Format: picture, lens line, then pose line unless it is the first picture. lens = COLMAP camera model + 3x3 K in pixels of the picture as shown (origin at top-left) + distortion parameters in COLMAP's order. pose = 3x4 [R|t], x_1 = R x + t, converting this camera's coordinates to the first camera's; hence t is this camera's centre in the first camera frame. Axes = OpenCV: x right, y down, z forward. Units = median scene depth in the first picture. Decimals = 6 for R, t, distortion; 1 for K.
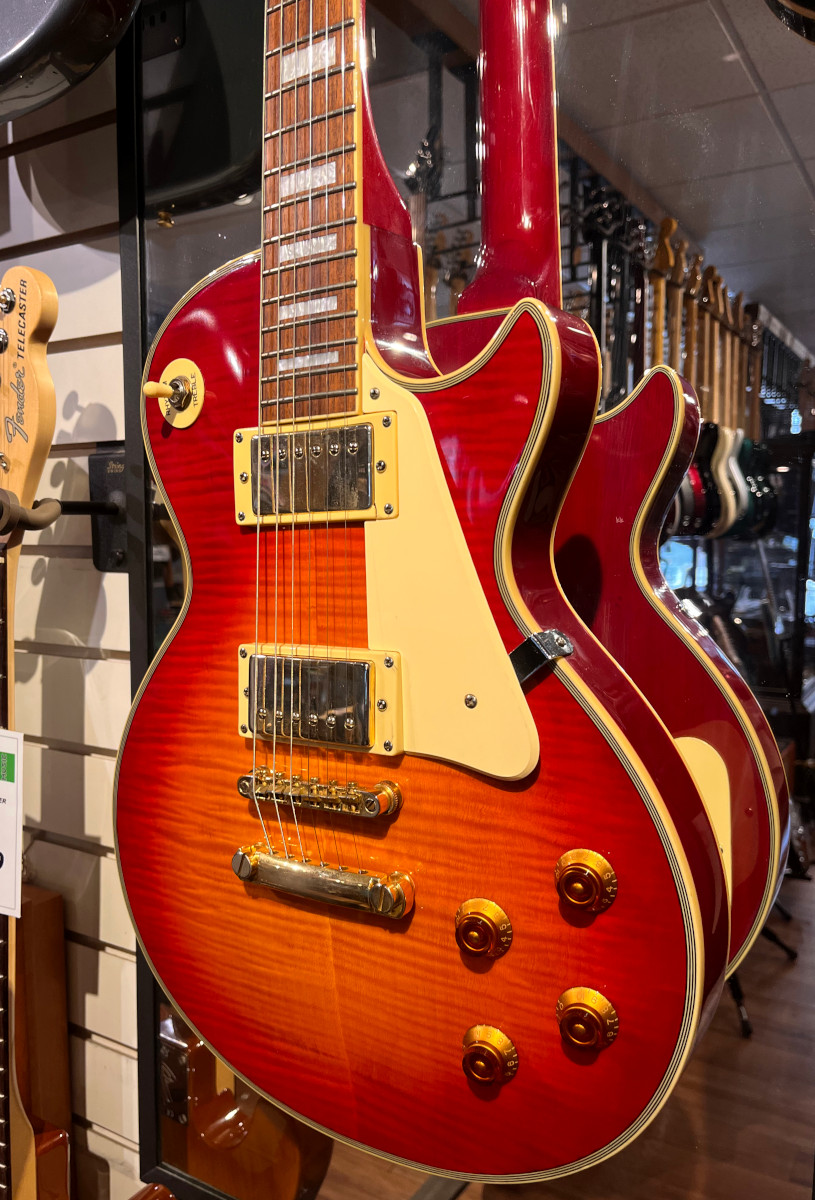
lens RADIAL K [[897.7, 0, 402.7], [0, 897.7, 592.9], [0, 0, 1]] dist [-0.009244, -0.008205]
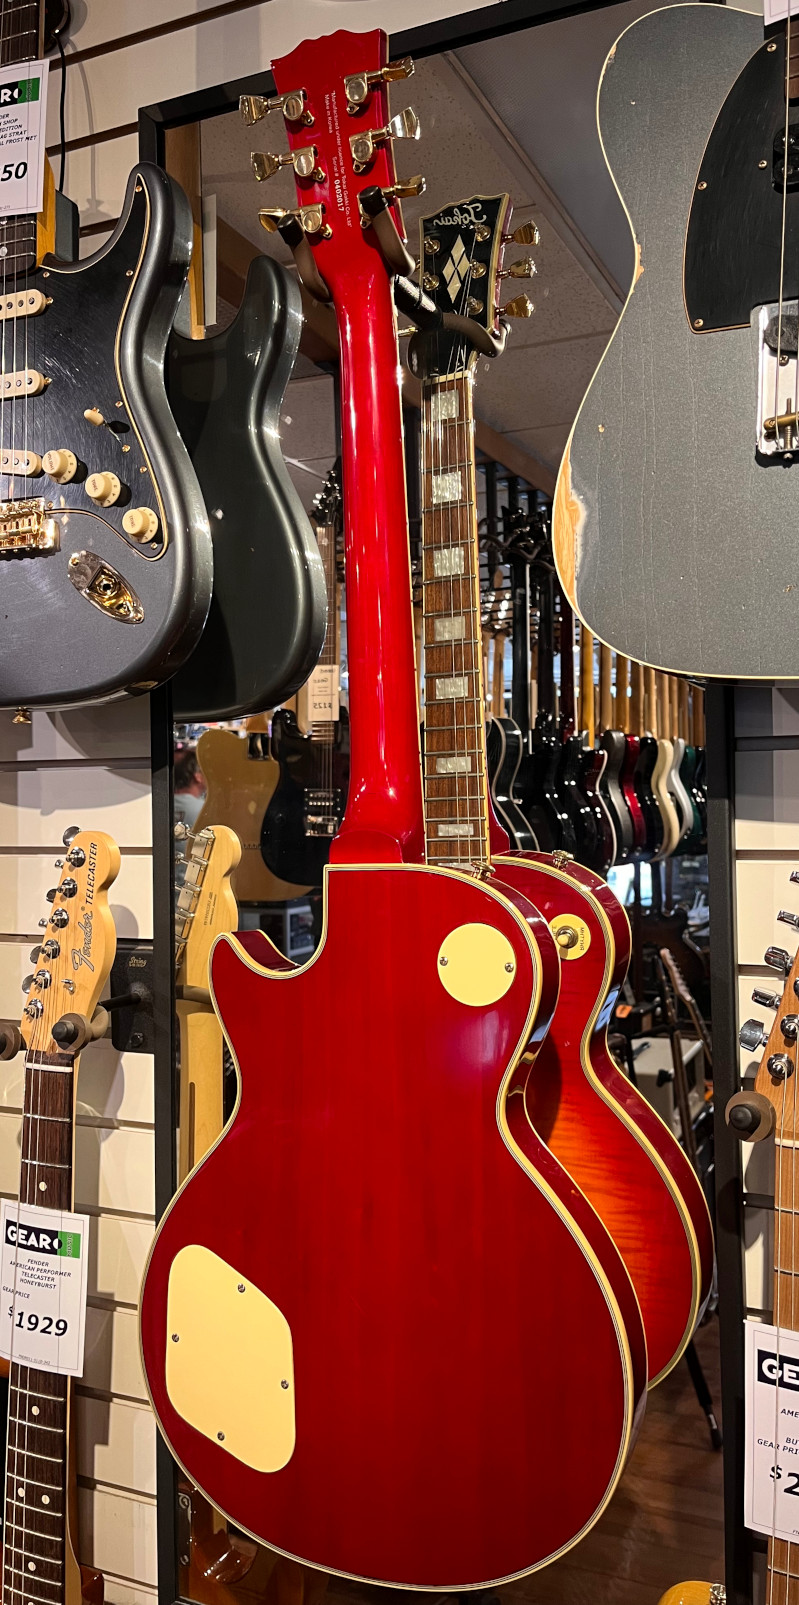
lens RADIAL K [[1153.0, 0, 403.1], [0, 1153.0, 801.9], [0, 0, 1]] dist [0.005741, -0.001402]
pose [[0.993364, -0.016944, 0.113755, -0.172836], [0.025452, 0.996951, -0.073767, -0.267592], [-0.112158, 0.076172, 0.990767, -0.607128]]
